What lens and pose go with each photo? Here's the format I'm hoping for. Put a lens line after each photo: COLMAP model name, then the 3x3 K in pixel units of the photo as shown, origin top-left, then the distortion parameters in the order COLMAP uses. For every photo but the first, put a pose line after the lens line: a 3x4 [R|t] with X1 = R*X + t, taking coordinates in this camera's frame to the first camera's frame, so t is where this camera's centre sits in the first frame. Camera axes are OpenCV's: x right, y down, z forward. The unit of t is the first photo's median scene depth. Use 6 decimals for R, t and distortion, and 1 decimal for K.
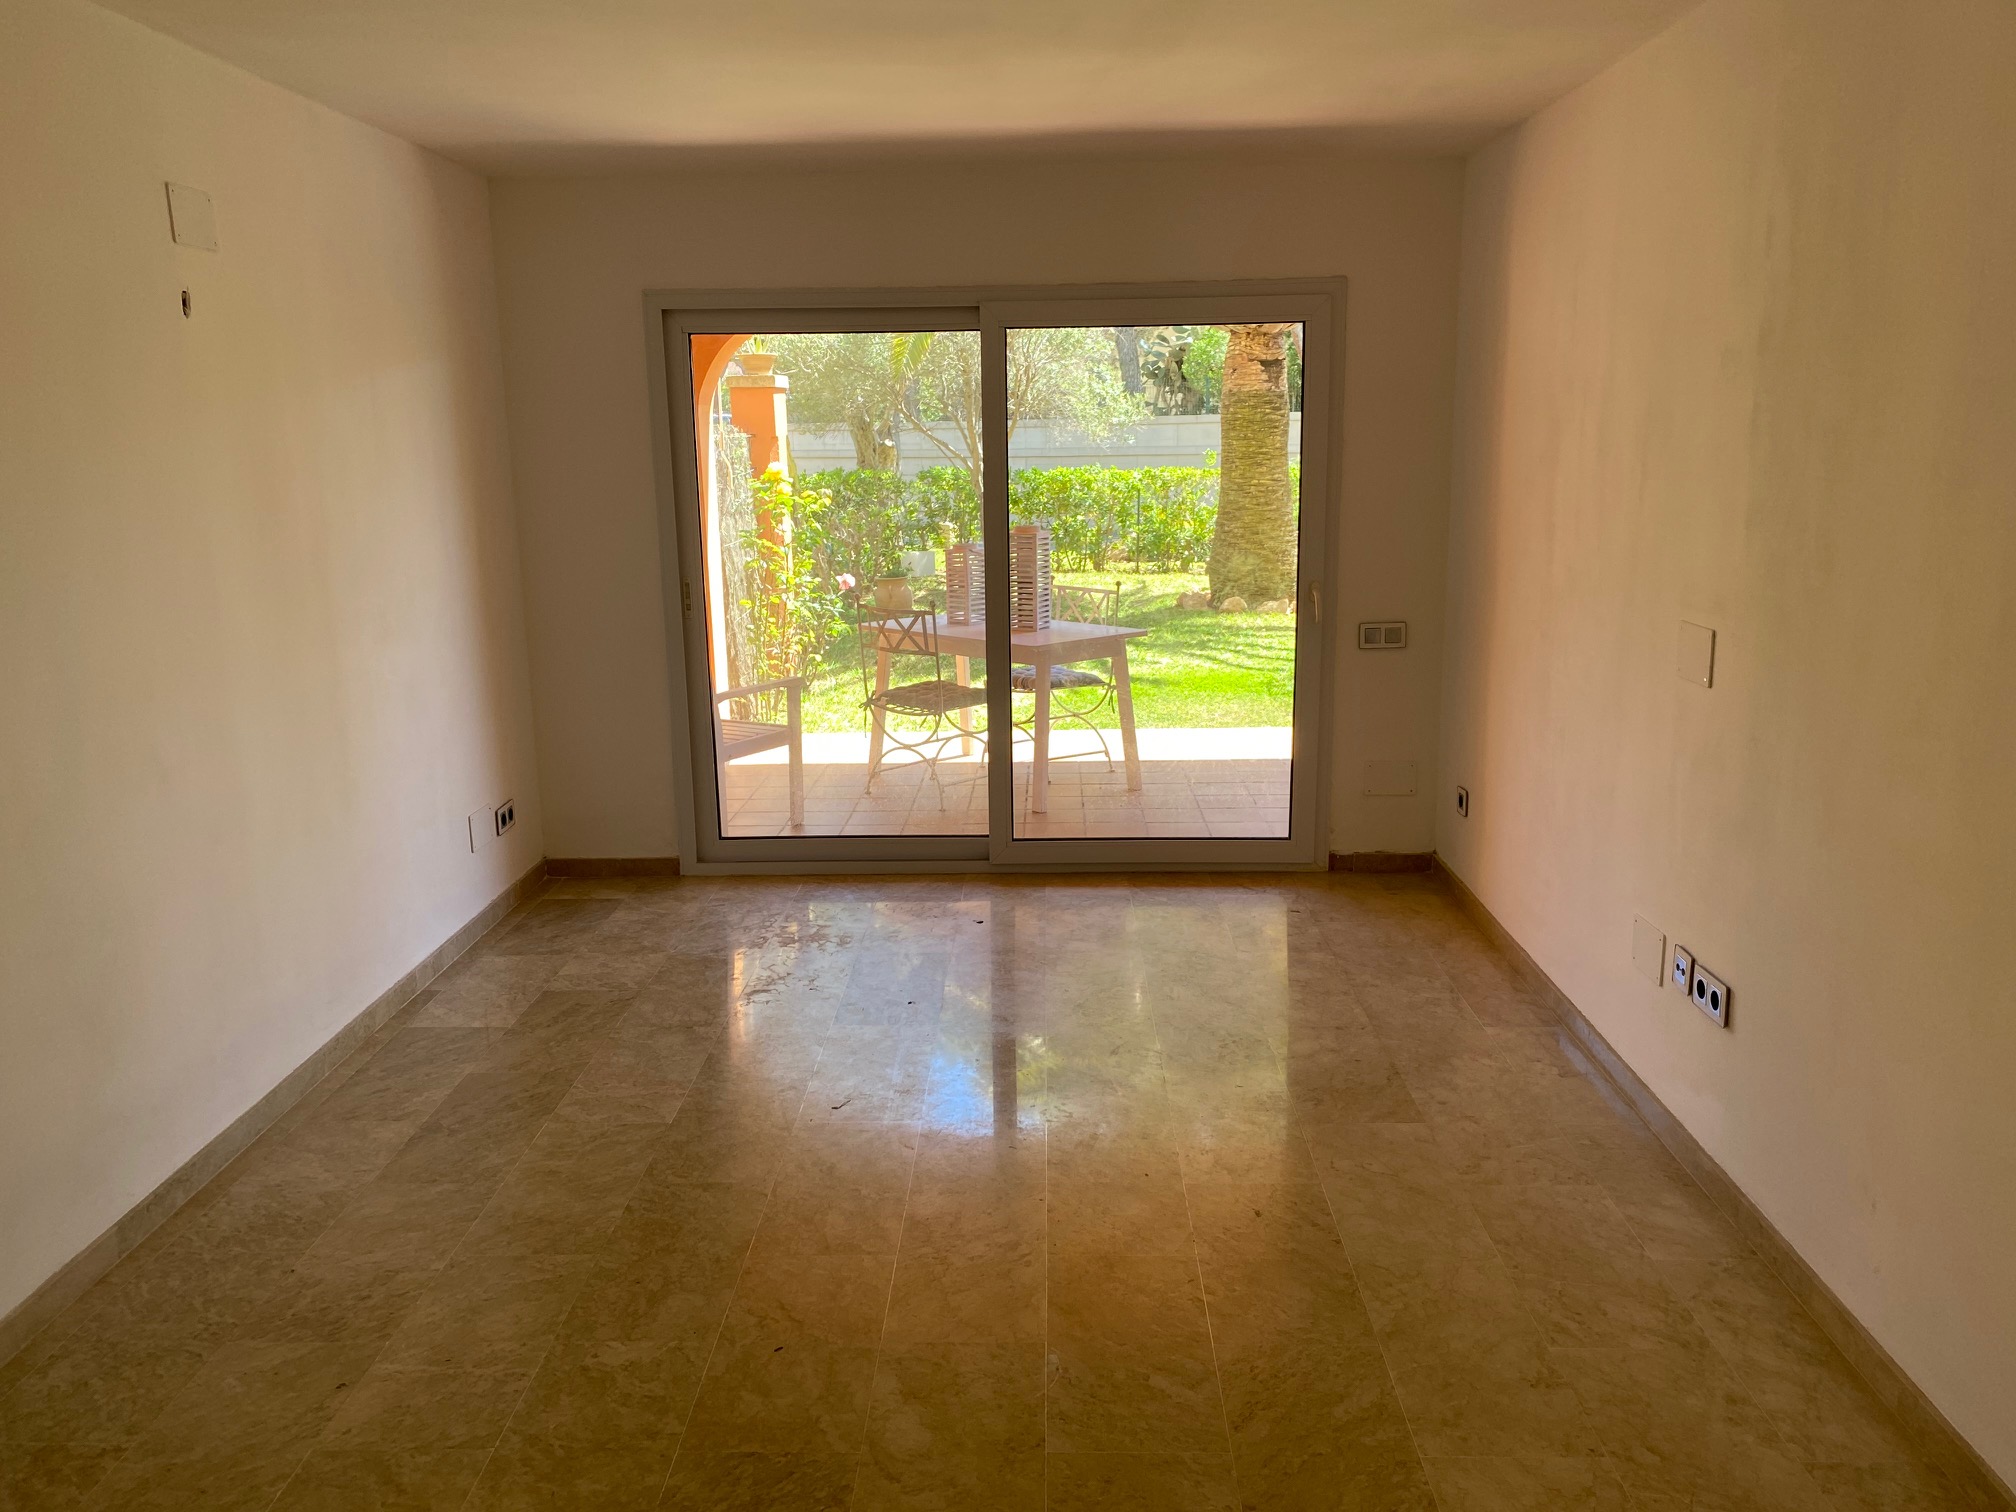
lens RADIAL K [[1518.5, 0, 1014.2], [0, 1518.5, 758.6], [0, 0, 1]] dist [0.008674, -0.001268]
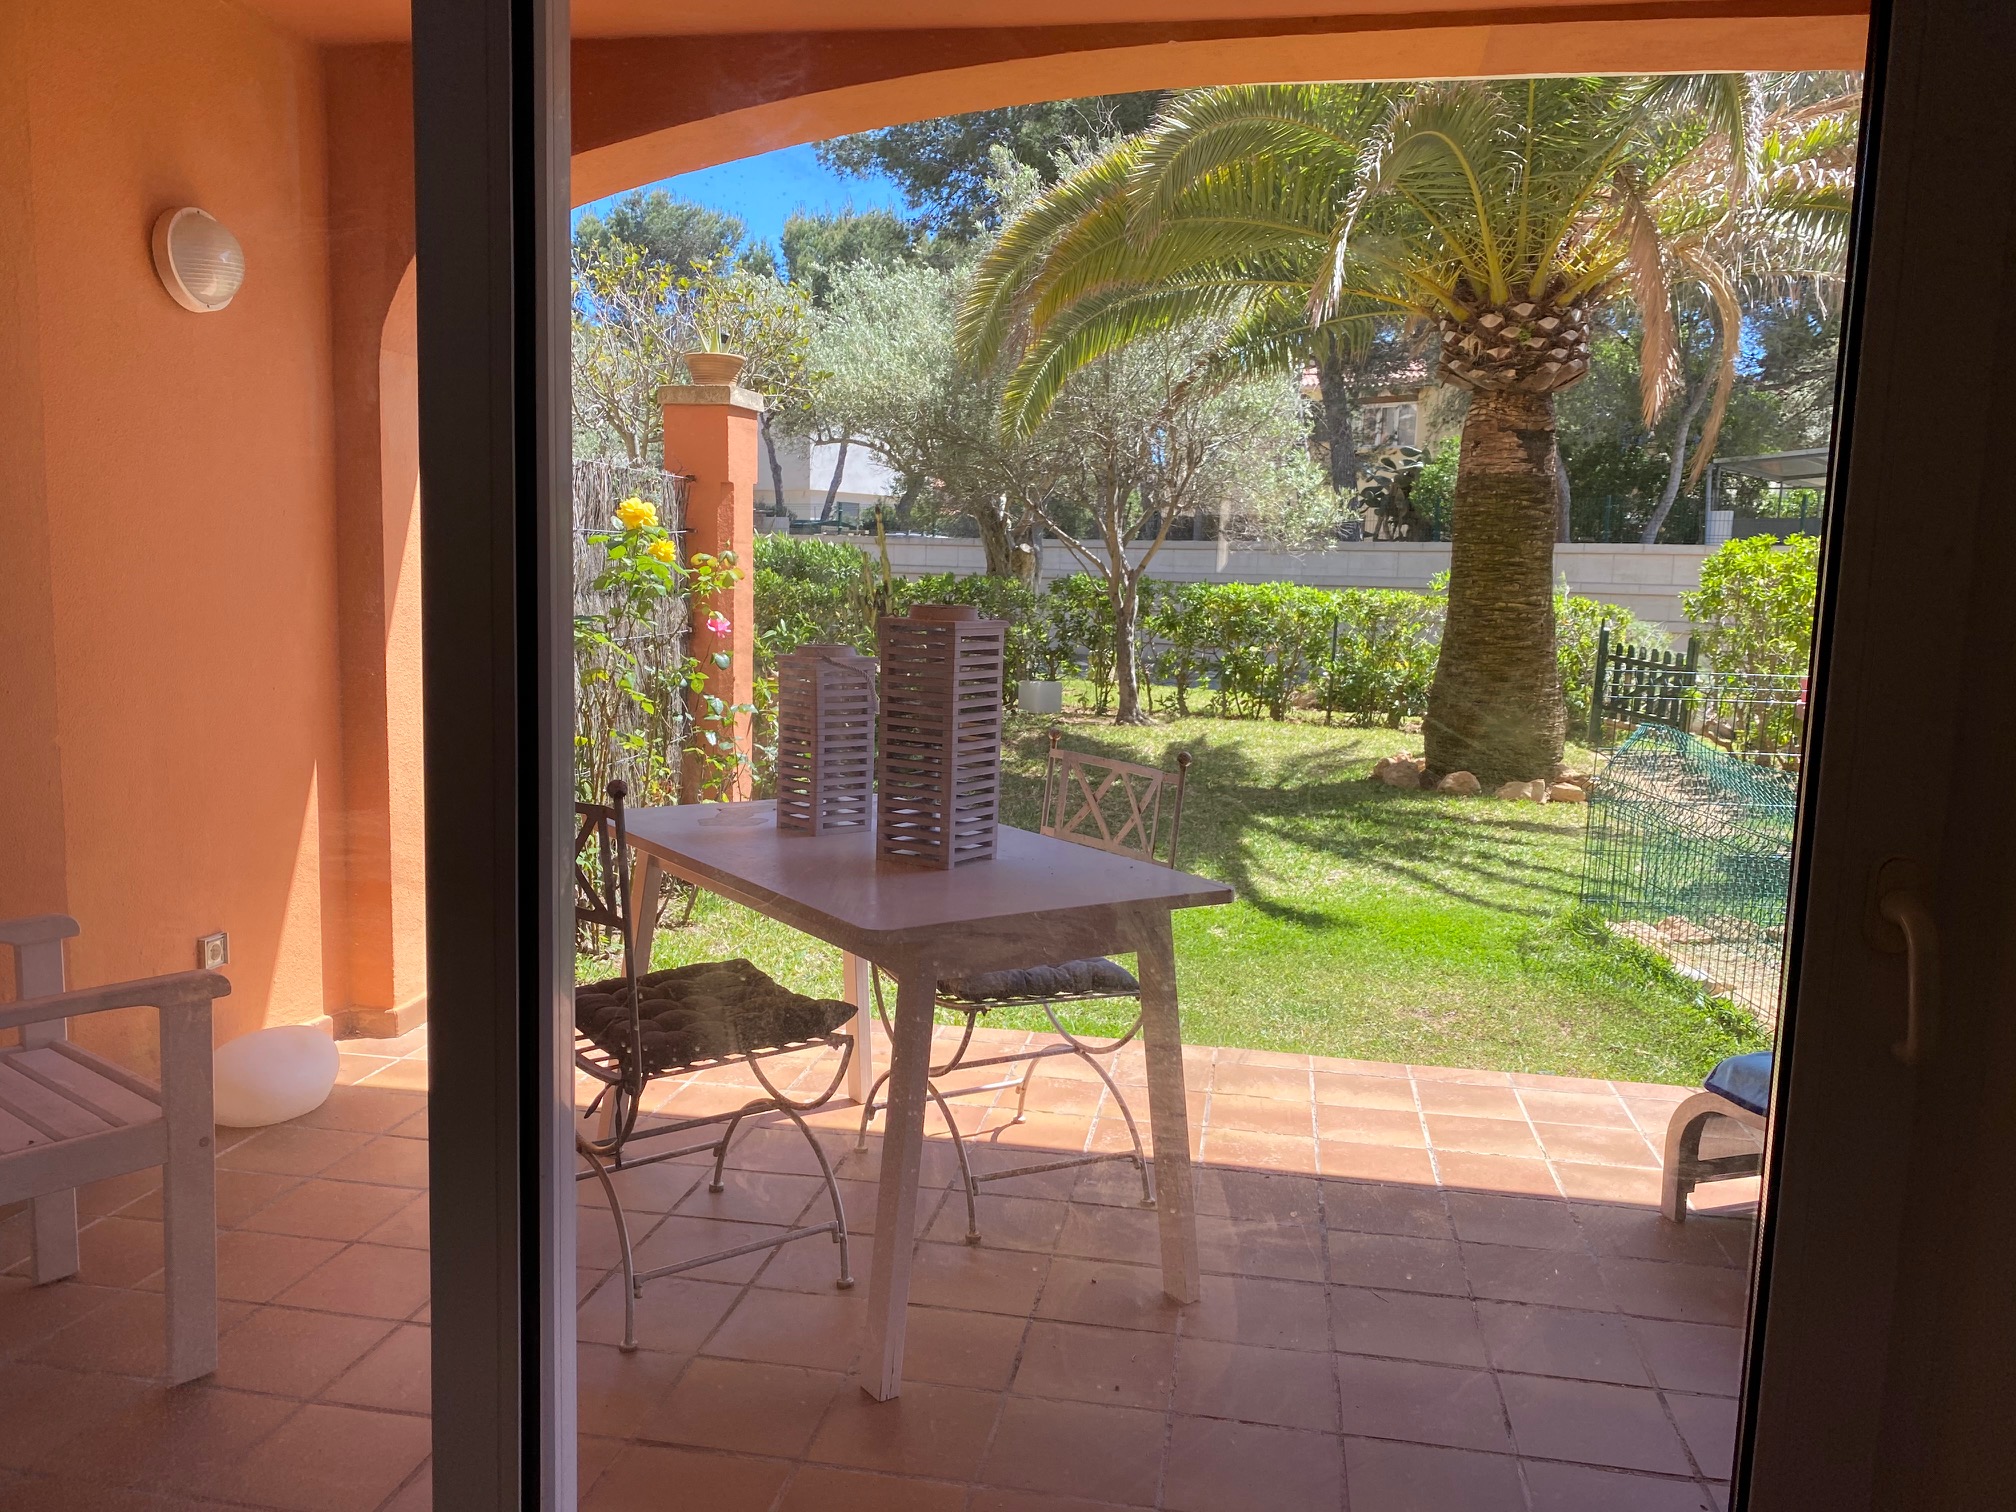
lens RADIAL K [[1518.5, 0, 1000.5], [0, 1518.5, 755.0], [0, 0, 1]] dist [0.008674, -0.001268]
pose [[0.987211, 0.060794, -0.147369, 0.032840], [-0.074032, 0.993535, -0.086070, -0.031491], [0.141184, 0.095880, 0.985330, 0.239495]]
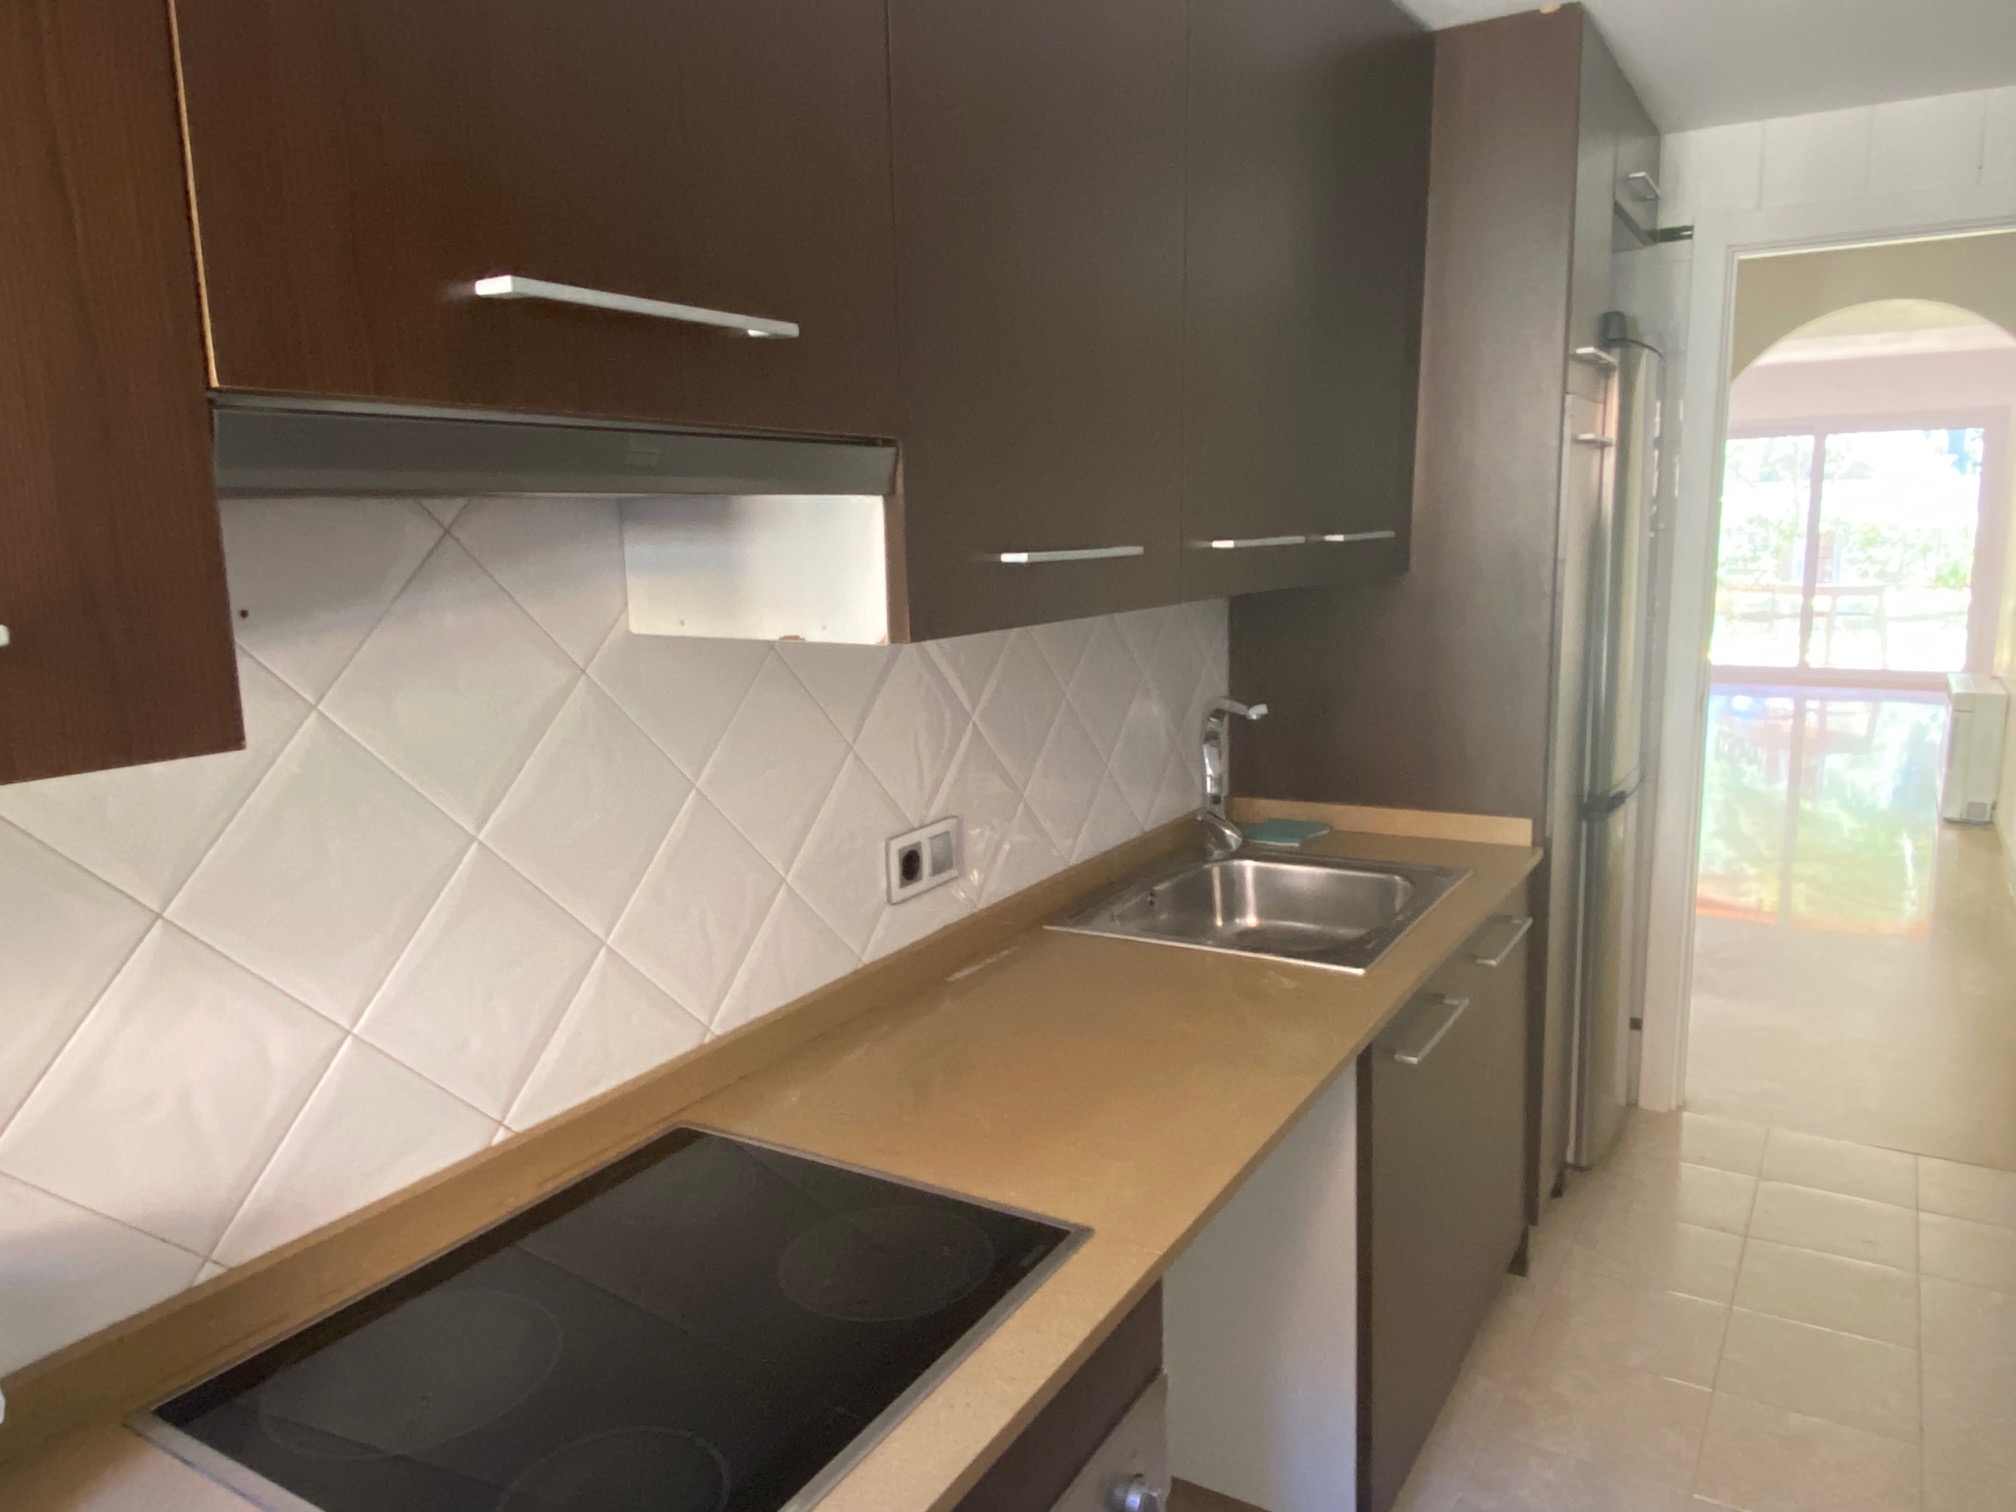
lens RADIAL K [[1382.3, 0, 1009.8], [0, 1382.3, 766.3], [0, 0, 1]] dist [0.007613, 0.001599]
pose [[0.862126, 0.087404, -0.499099, 0.006031], [-0.099704, 0.995015, 0.002024, 0.098614], [0.496788, 0.048017, 0.866543, -0.403368]]
